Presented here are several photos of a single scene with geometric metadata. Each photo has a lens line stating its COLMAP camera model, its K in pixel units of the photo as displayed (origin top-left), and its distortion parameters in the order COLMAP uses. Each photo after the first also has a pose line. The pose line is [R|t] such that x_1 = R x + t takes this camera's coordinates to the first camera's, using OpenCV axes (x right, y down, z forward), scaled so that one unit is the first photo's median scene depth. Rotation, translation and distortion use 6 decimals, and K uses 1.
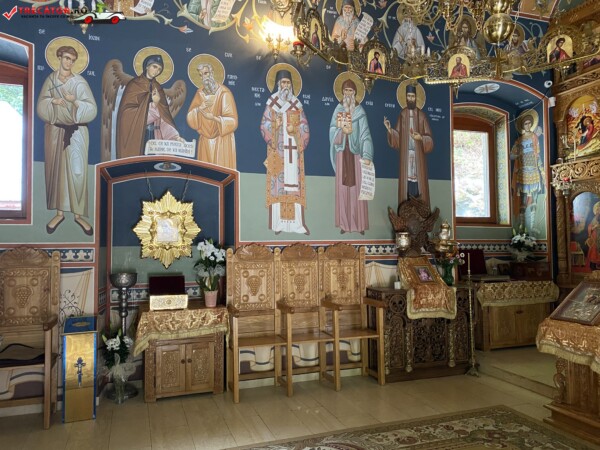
lens RADIAL K [[459.6, 0, 289.3], [0, 459.6, 224.0], [0, 0, 1]] dist [0.043153, -0.045082]
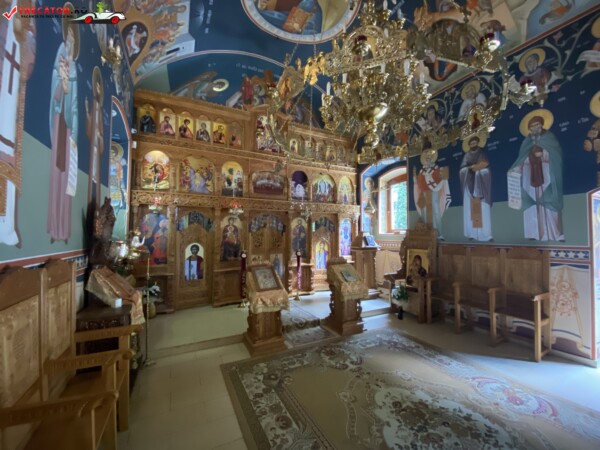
lens RADIAL K [[242.4, 0, 298.2], [0, 242.4, 226.4], [0, 0, 1]] dist [0.051563, -0.042864]
pose [[-0.129860, 0.046475, 0.990442, -0.268268], [-0.037077, 0.997975, -0.051690, 0.002582], [-0.990839, -0.043435, -0.127874, 0.731290]]
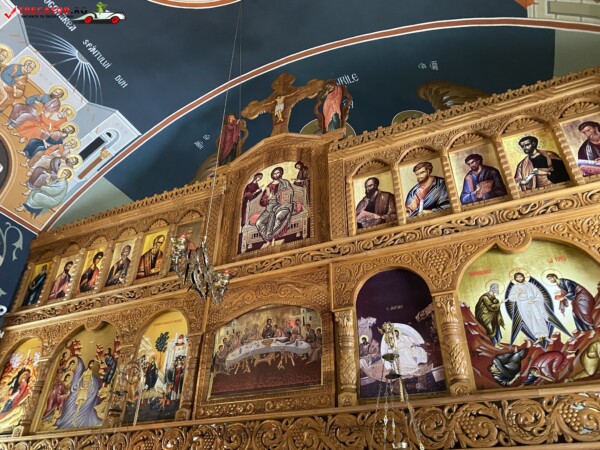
lens RADIAL K [[458.9, 0, 296.5], [0, 458.9, 225.0], [0, 0, 1]] dist [0.044373, -0.049683]
pose [[0.686414, 0.428091, 0.587856, 0.498563], [-0.050560, 0.834507, -0.548672, -0.071394], [-0.725452, 0.346894, 0.594461, 0.304460]]
